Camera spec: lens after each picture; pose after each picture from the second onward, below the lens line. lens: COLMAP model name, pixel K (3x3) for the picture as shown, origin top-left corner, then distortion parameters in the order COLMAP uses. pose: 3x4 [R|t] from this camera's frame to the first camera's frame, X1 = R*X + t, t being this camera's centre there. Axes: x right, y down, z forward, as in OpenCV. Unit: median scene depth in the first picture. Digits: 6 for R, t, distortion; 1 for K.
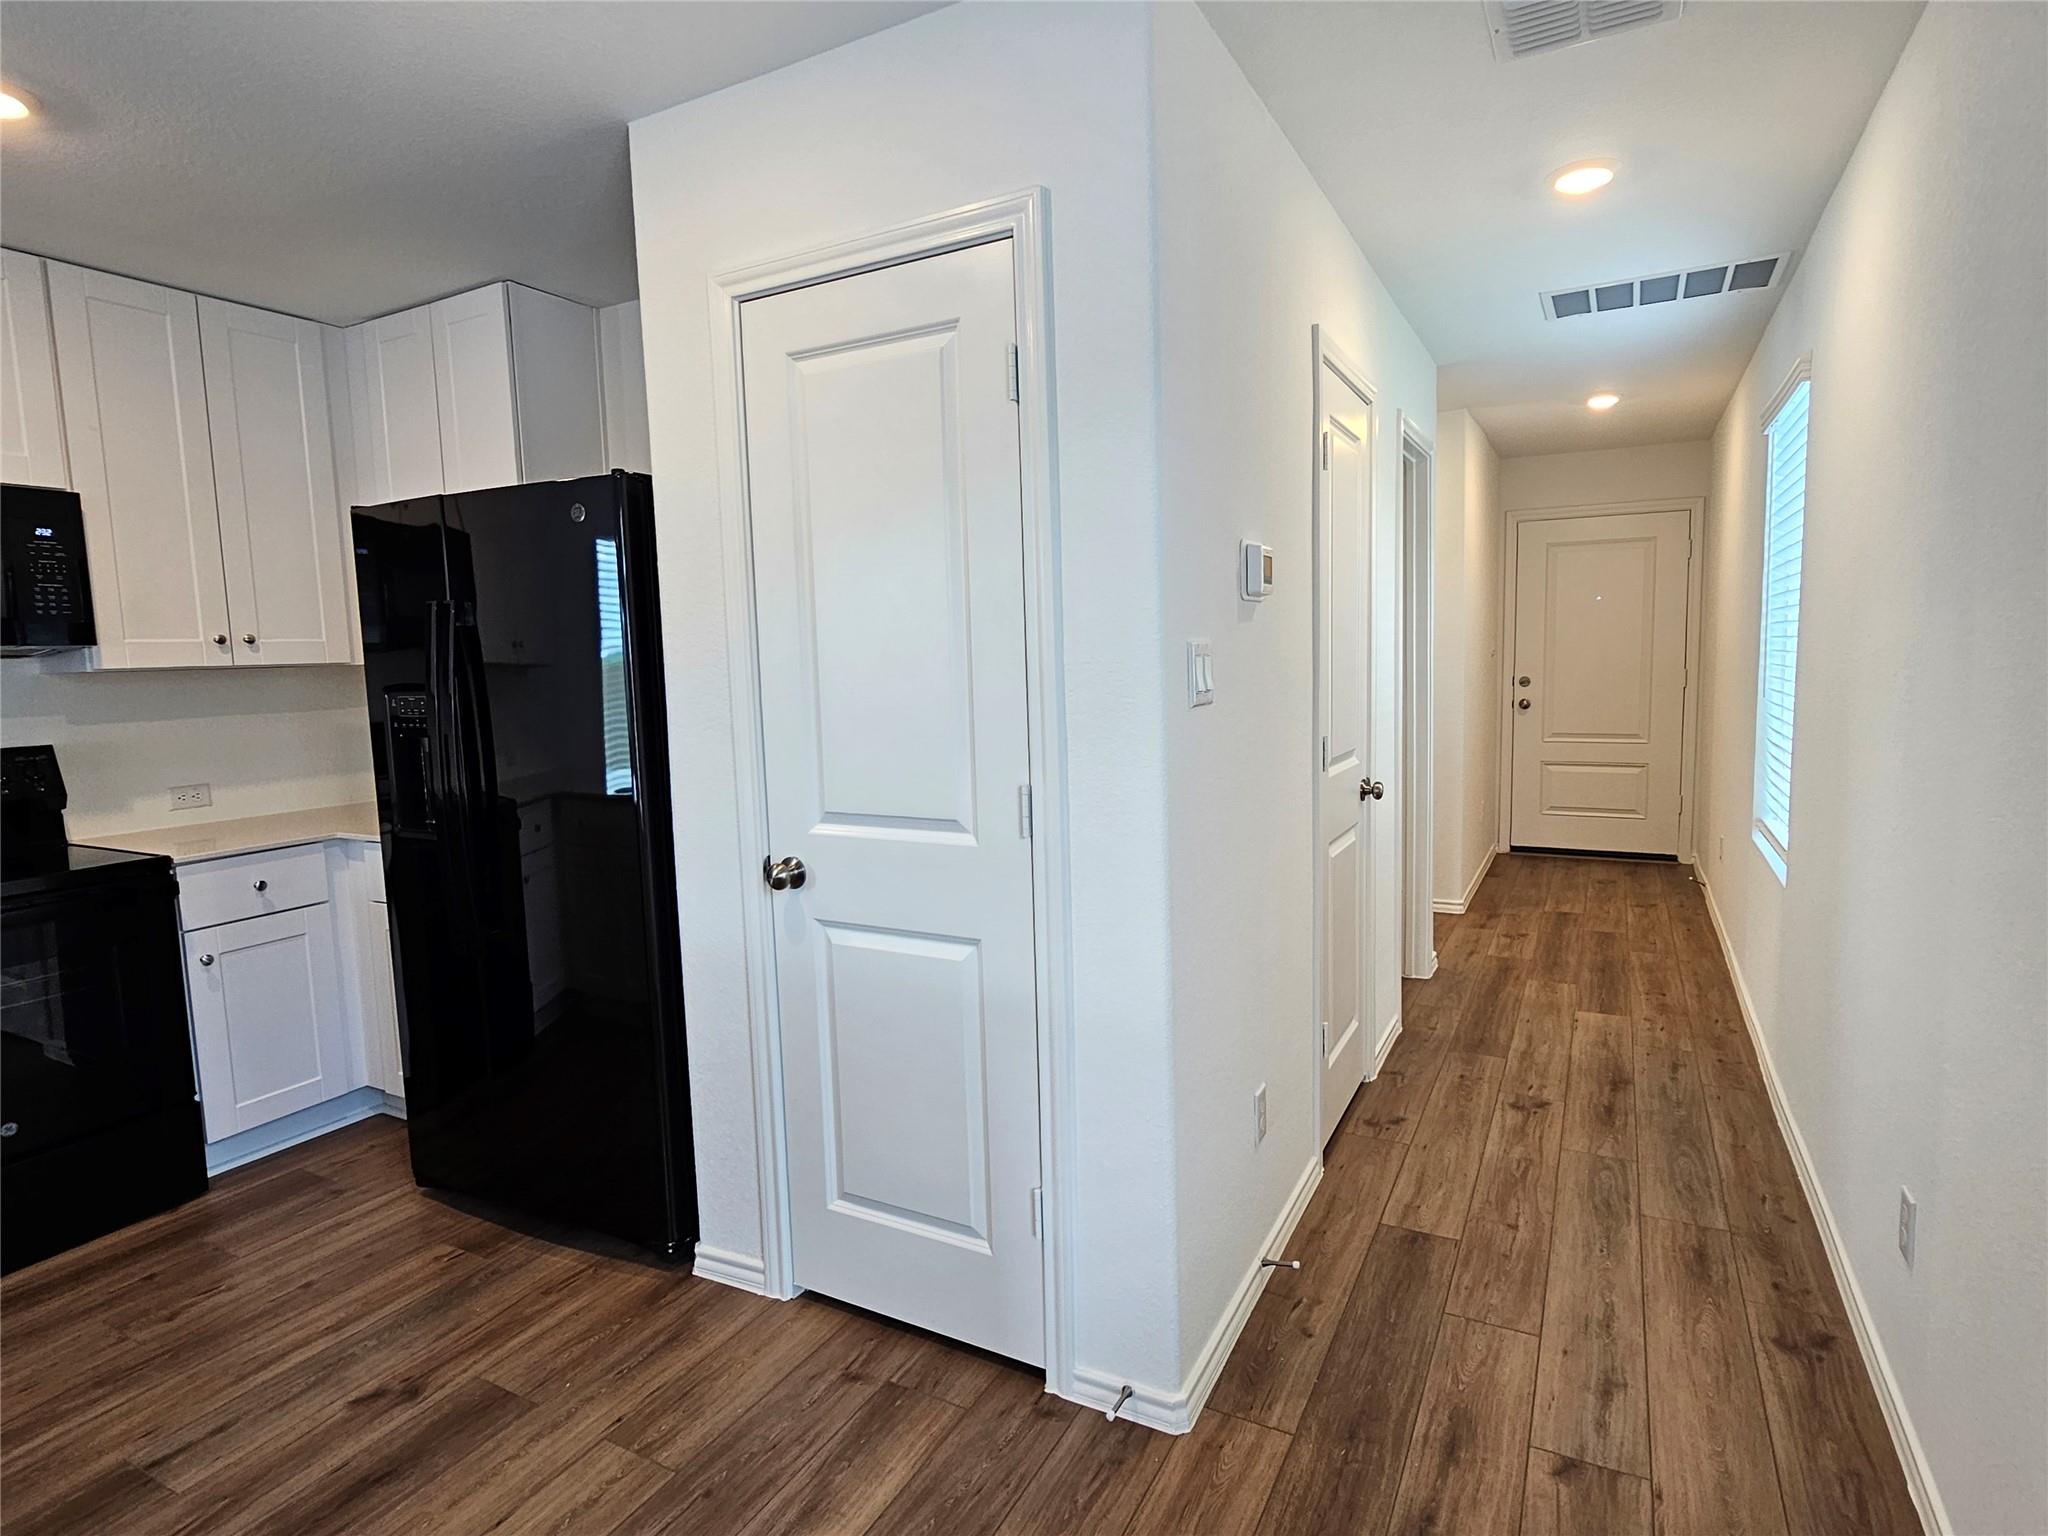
lens RADIAL K [[1084.9, 0, 1029.0], [0, 1084.9, 763.0], [0, 0, 1]] dist [-0.002499, 0.000686]
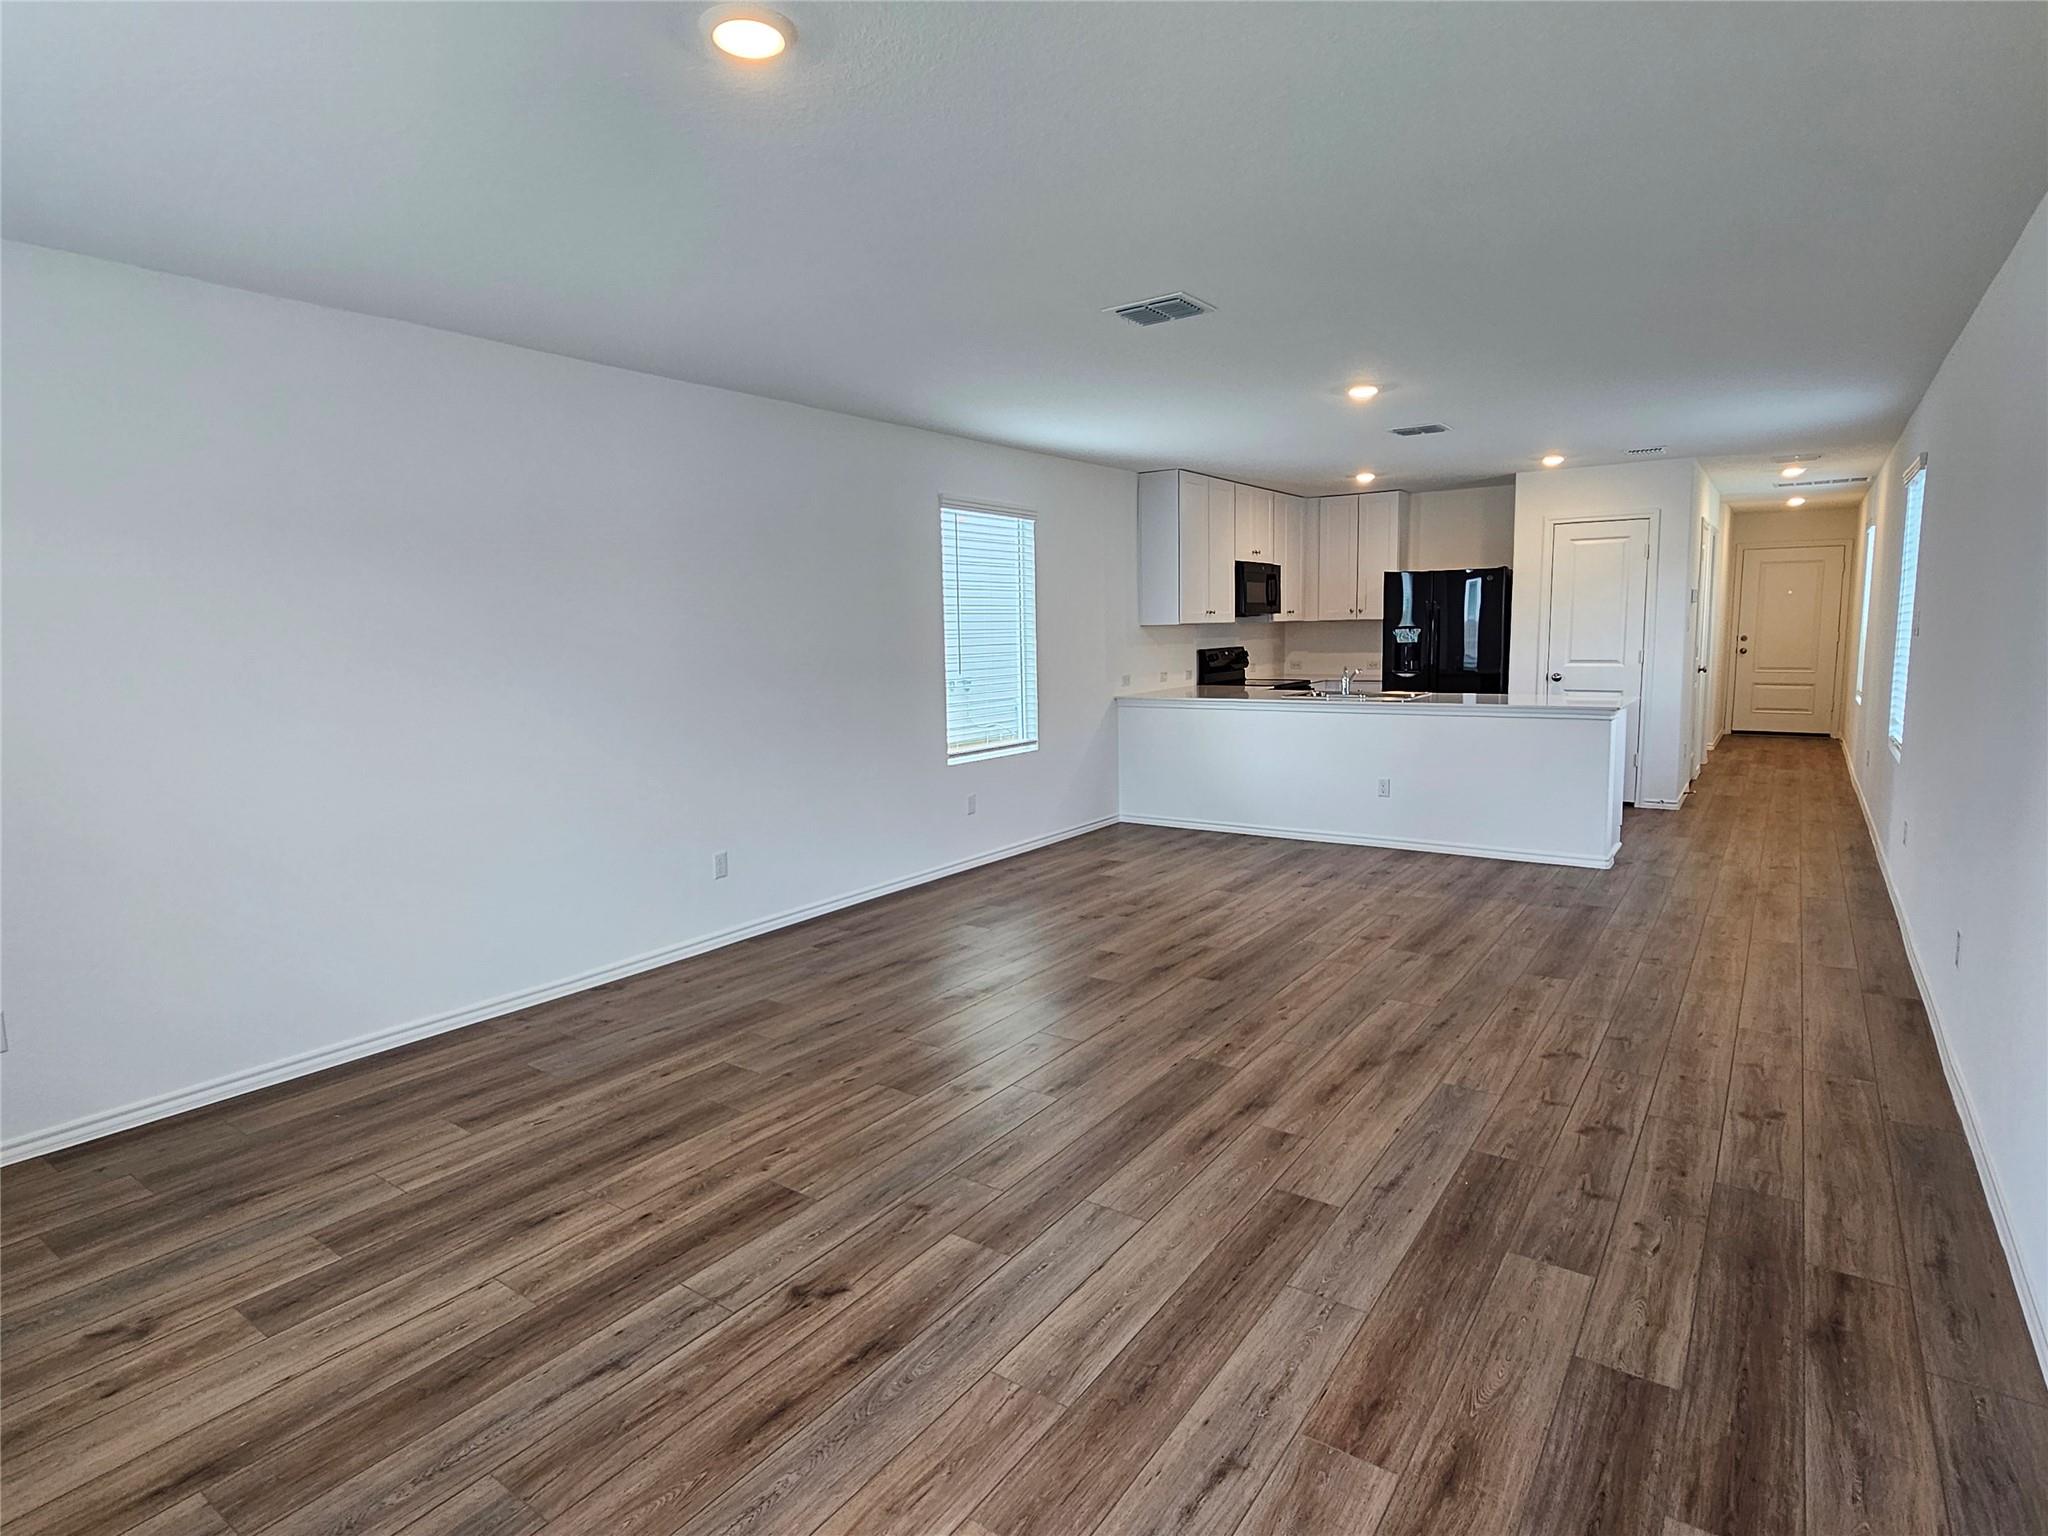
lens RADIAL K [[1084.9, 0, 1060.8], [0, 1084.9, 764.3], [0, 0, 1]] dist [-0.002499, 0.000686]
pose [[0.994935, 0.020476, -0.098416, -0.861340], [-0.018234, 0.999555, 0.023619, 0.197093], [0.098855, -0.021705, 0.994865, -1.595628]]
